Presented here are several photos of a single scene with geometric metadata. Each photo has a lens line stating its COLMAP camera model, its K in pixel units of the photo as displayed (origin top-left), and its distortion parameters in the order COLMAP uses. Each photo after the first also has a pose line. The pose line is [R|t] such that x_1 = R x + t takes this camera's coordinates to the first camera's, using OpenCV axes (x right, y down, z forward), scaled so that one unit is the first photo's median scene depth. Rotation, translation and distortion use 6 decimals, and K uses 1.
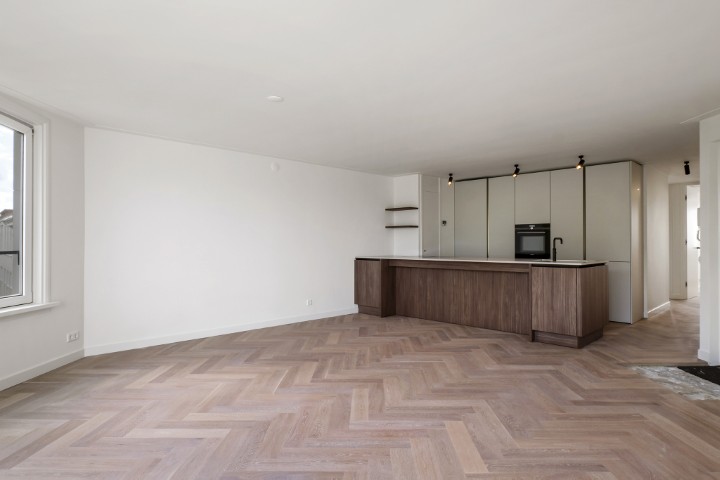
lens RADIAL K [[418.6, 0, 356.6], [0, 418.6, 241.4], [0, 0, 1]] dist [-0.002825, -0.001312]
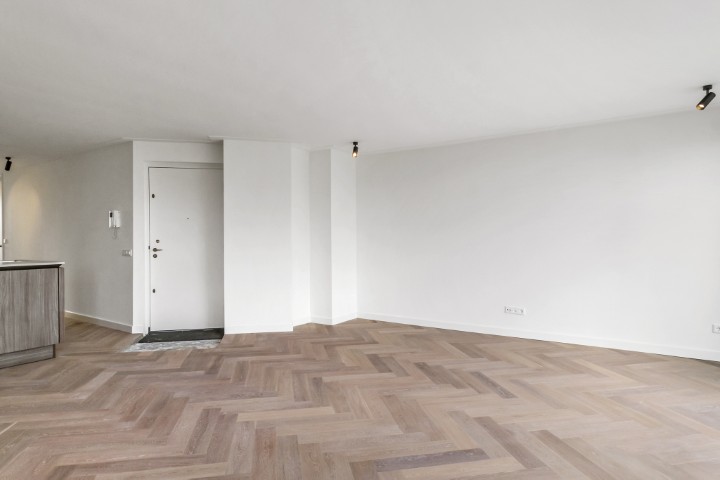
lens RADIAL K [[418.6, 0, 356.3], [0, 418.6, 239.7], [0, 0, 1]] dist [-0.002825, -0.001312]
pose [[-0.213410, 0.000427, 0.976963, -0.484258], [-0.003815, 0.999992, -0.001271, 0.001713], [-0.976955, -0.003999, -0.213407, 0.559953]]
